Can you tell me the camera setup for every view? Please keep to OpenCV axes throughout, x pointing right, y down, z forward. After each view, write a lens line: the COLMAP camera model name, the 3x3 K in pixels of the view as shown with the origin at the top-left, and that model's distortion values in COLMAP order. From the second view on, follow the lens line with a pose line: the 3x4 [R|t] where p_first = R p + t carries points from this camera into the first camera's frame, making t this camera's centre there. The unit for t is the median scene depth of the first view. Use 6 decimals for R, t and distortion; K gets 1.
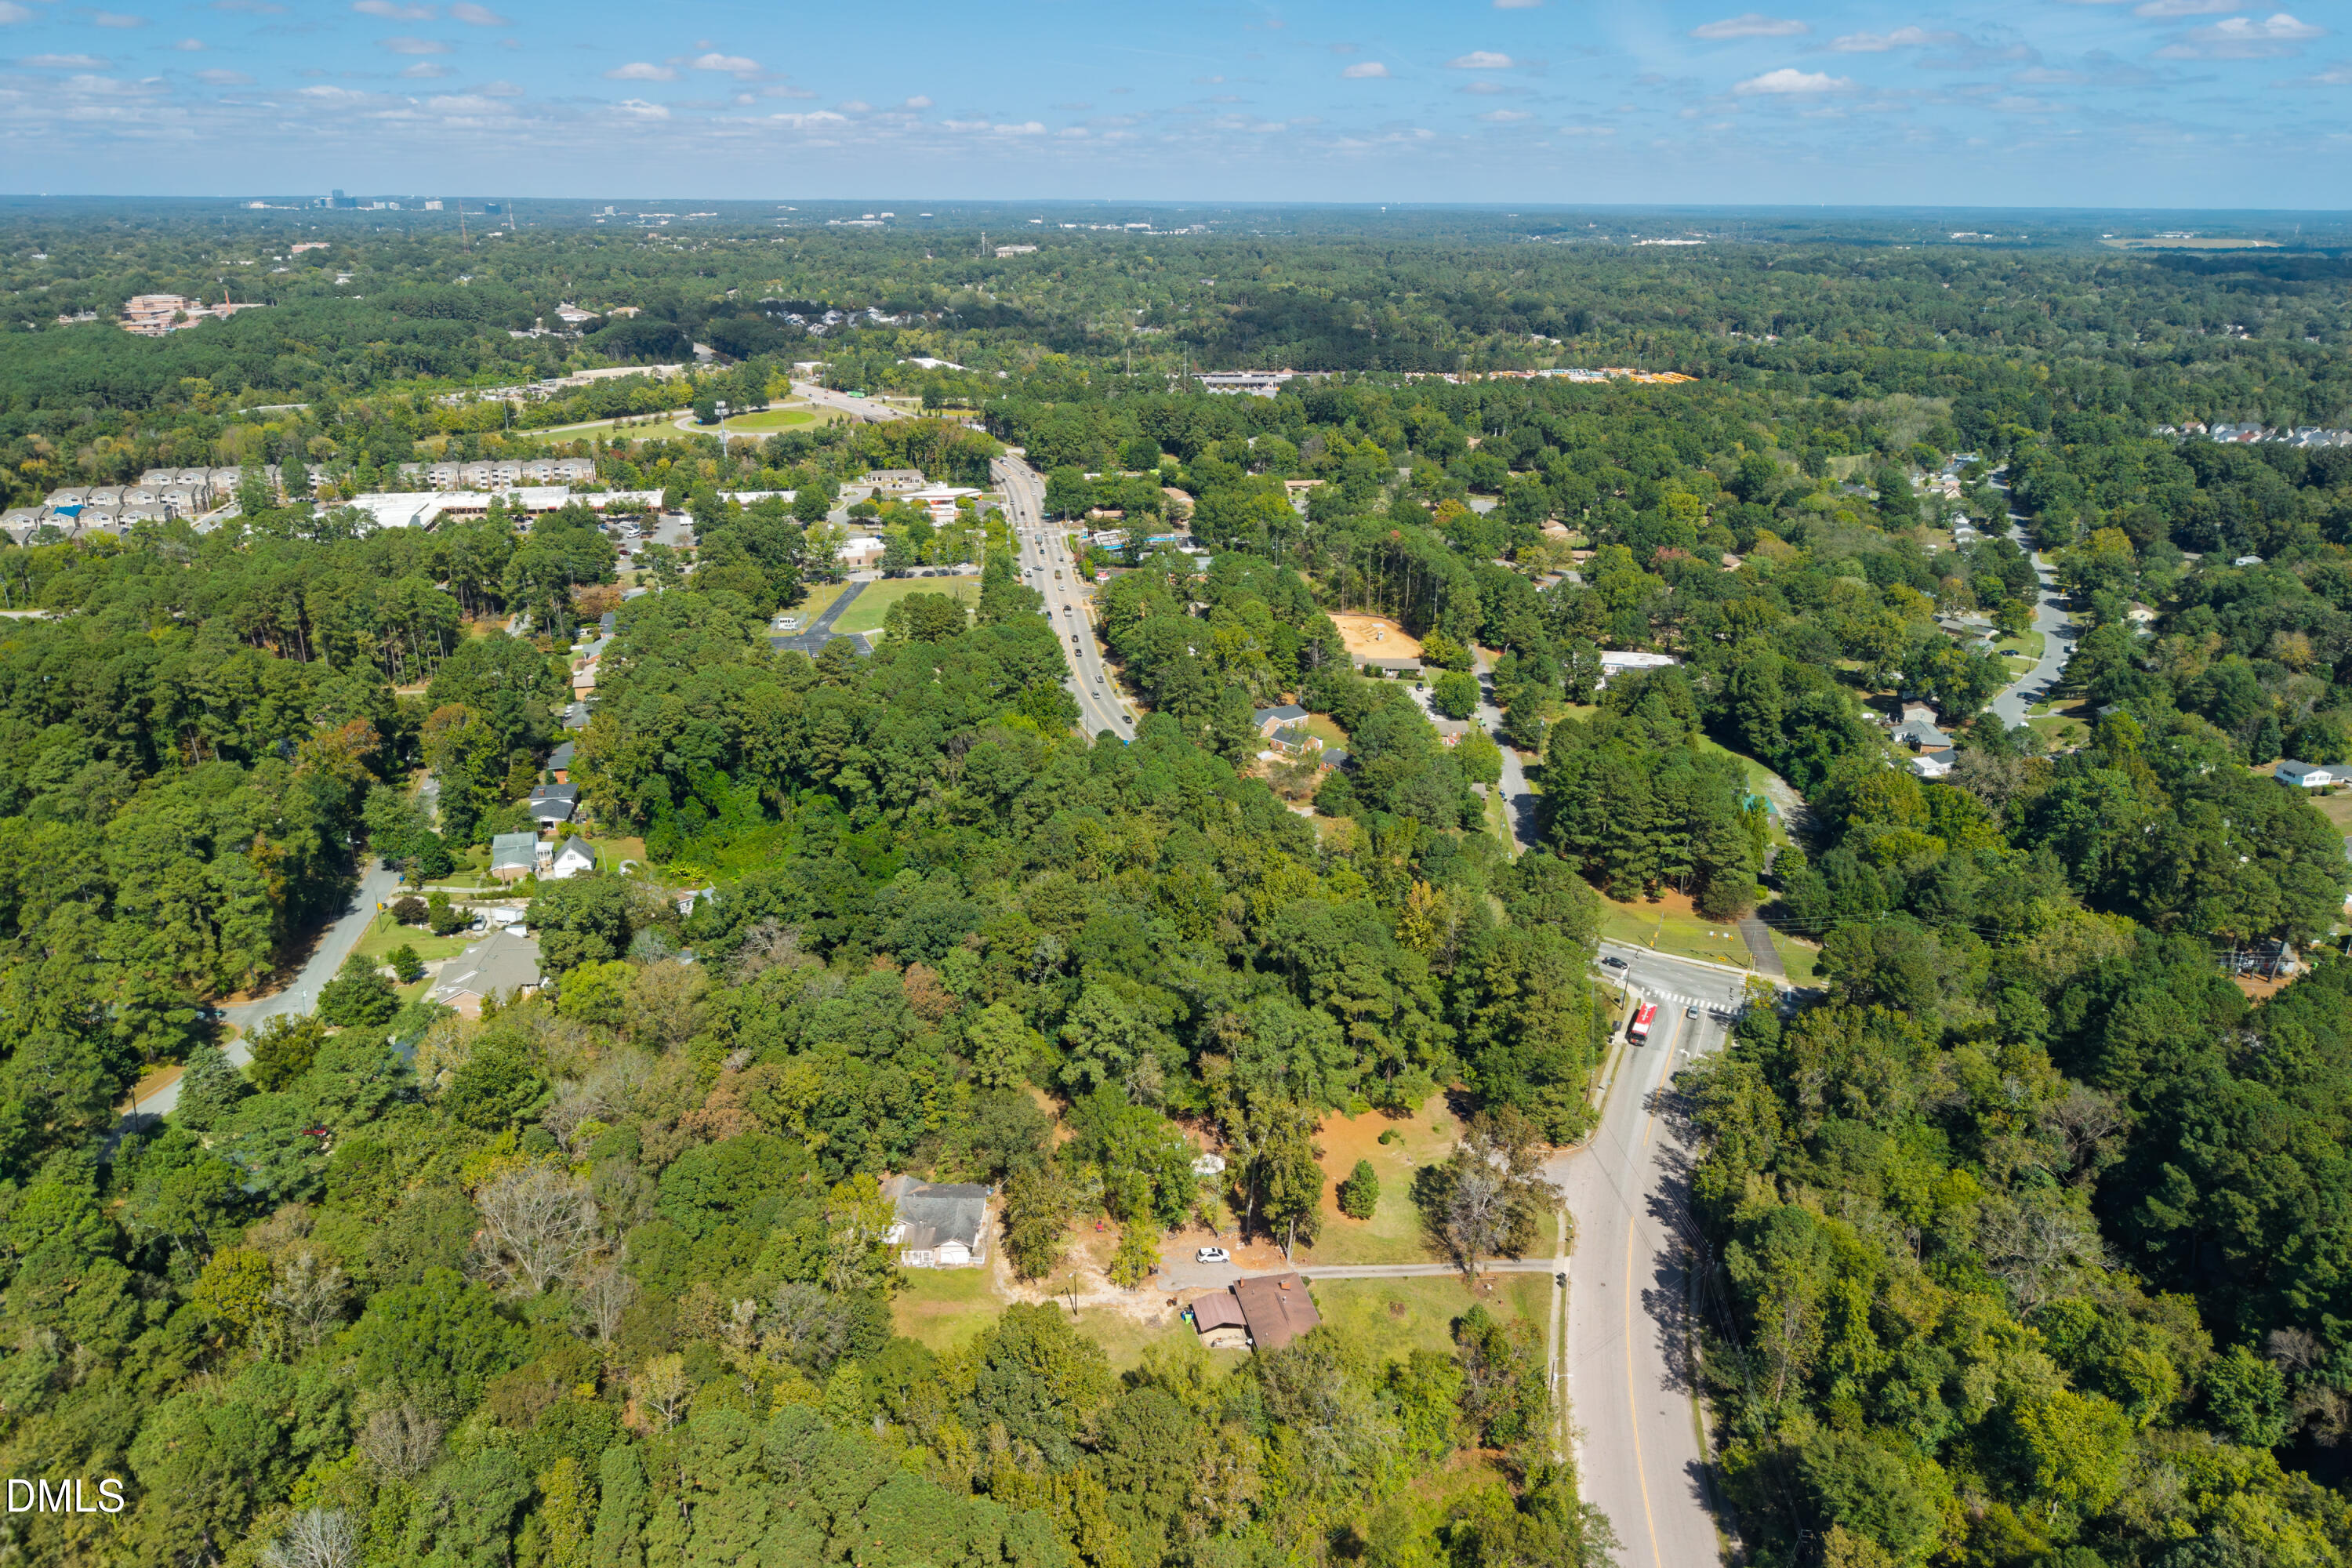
lens RADIAL K [[1529.1, 0, 1165.9], [0, 1529.1, 757.1], [0, 0, 1]] dist [0.025270, -0.001503]
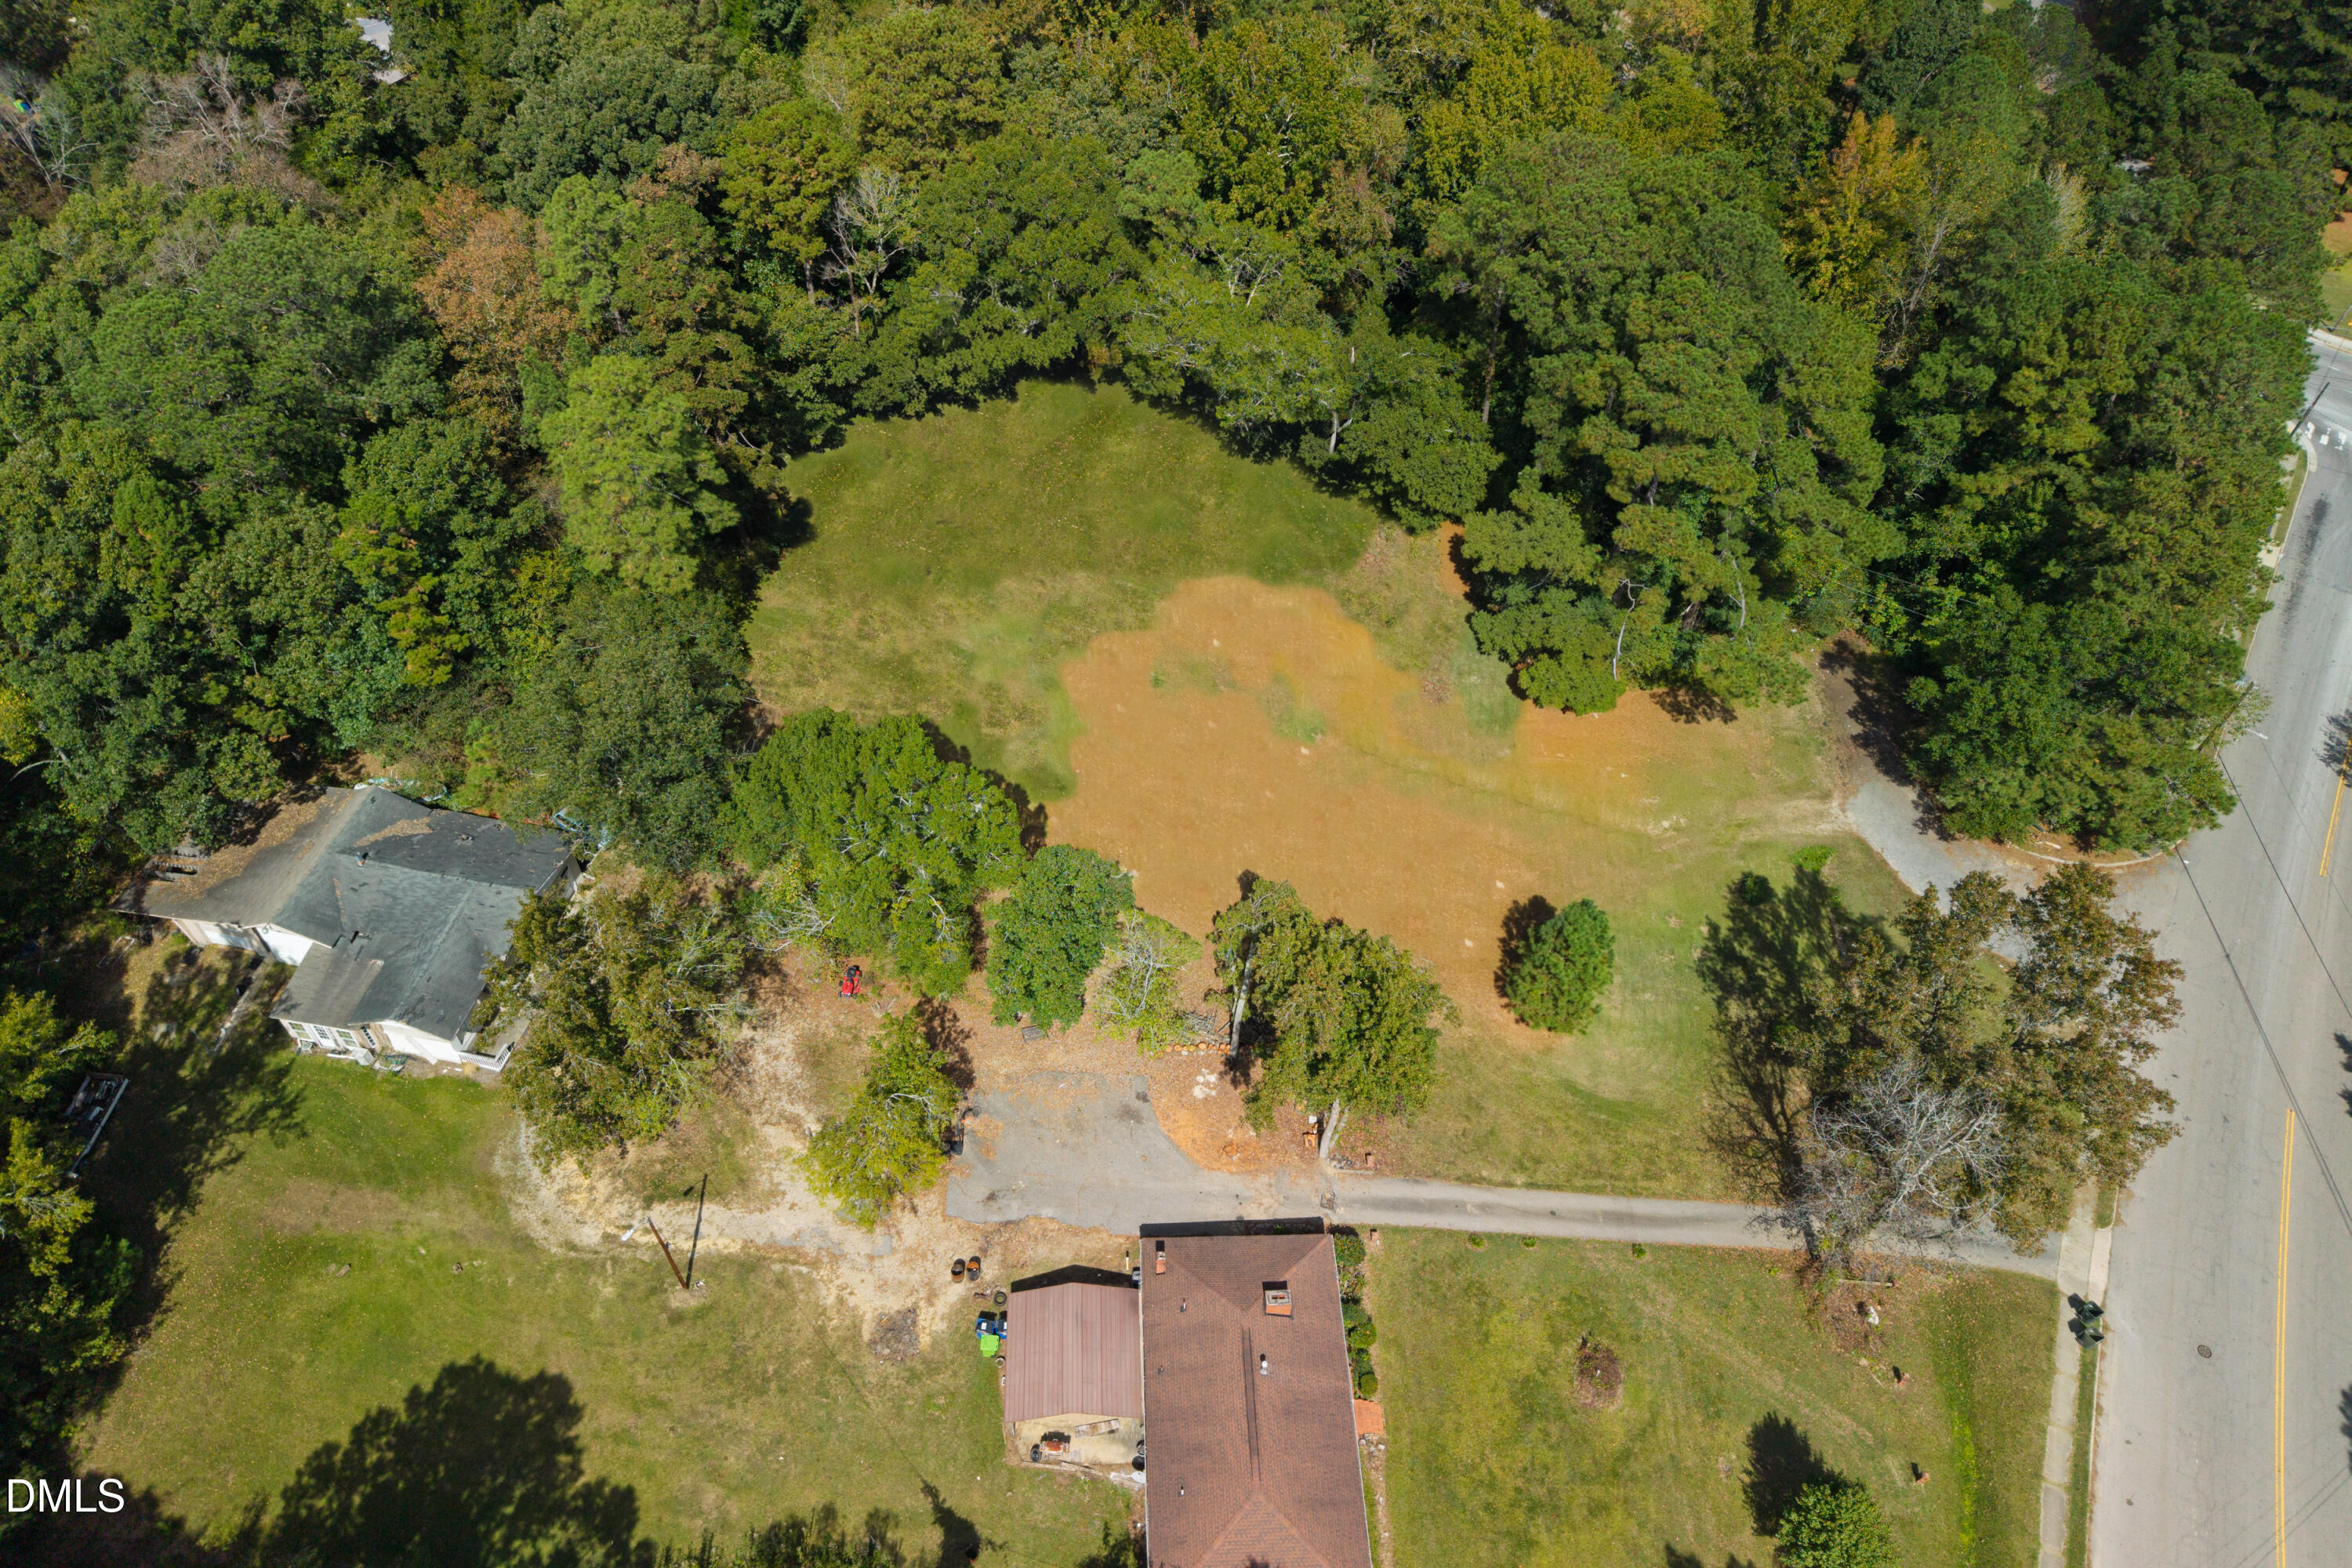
lens RADIAL K [[1529.1, 0, 1165.9], [0, 1529.1, 757.1], [0, 0, 1]] dist [0.025270, -0.001503]
pose [[0.983689, 0.137388, -0.116103, 0.062823], [-0.069761, 0.886331, 0.457767, 0.066465], [0.165798, -0.442201, 0.881458, 0.618479]]
